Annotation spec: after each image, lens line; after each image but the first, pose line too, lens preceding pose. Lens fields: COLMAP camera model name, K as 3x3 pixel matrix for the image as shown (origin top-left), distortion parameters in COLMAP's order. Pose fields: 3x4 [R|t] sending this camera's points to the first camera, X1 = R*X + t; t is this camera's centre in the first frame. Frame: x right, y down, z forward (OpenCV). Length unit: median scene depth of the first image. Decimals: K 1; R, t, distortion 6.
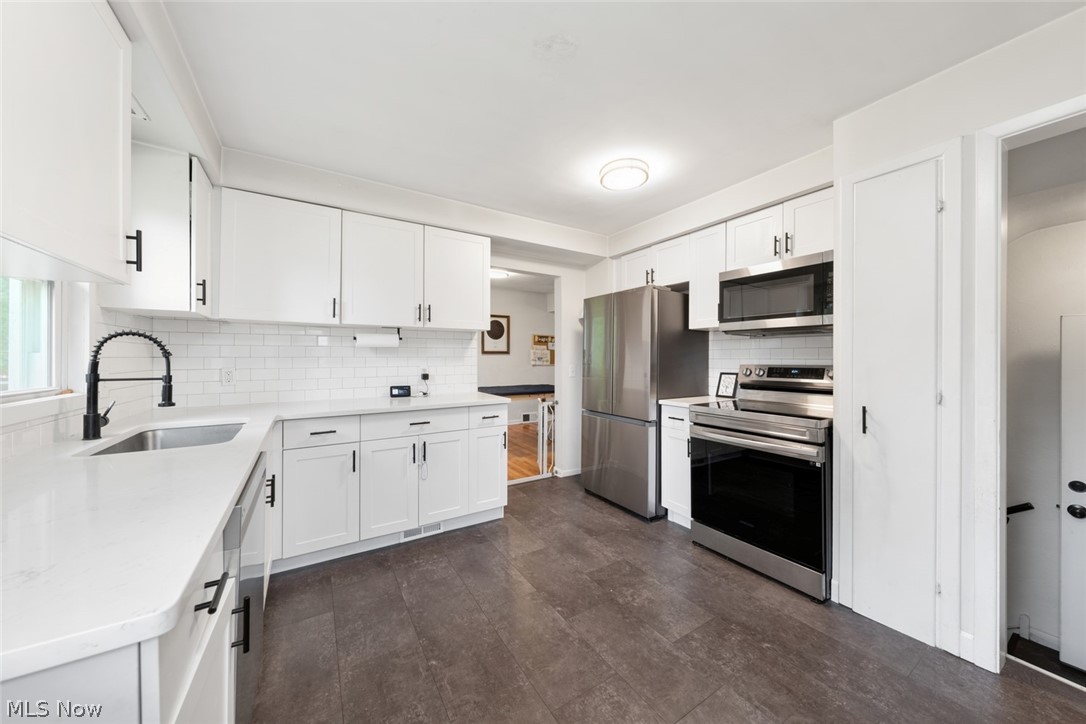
lens RADIAL K [[376.1, 0, 543.0], [0, 376.1, 362.0], [0, 0, 1]] dist [-0.000646, -0.000113]
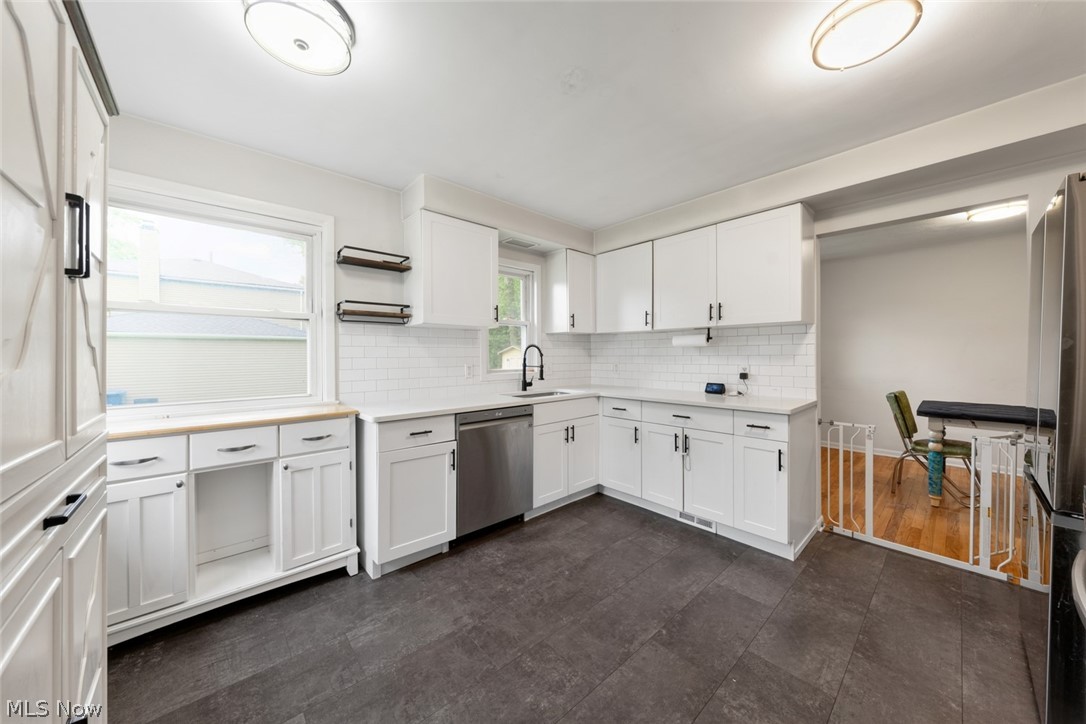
lens RADIAL K [[373.2, 0, 543.0], [0, 373.2, 362.0], [0, 0, 1]] dist [0.001504, 0.000079]
pose [[0.166074, 0.015137, -0.985997, 0.674406], [-0.008111, 0.999869, 0.013984, -0.006619], [0.986080, 0.005675, 0.166175, 0.427512]]
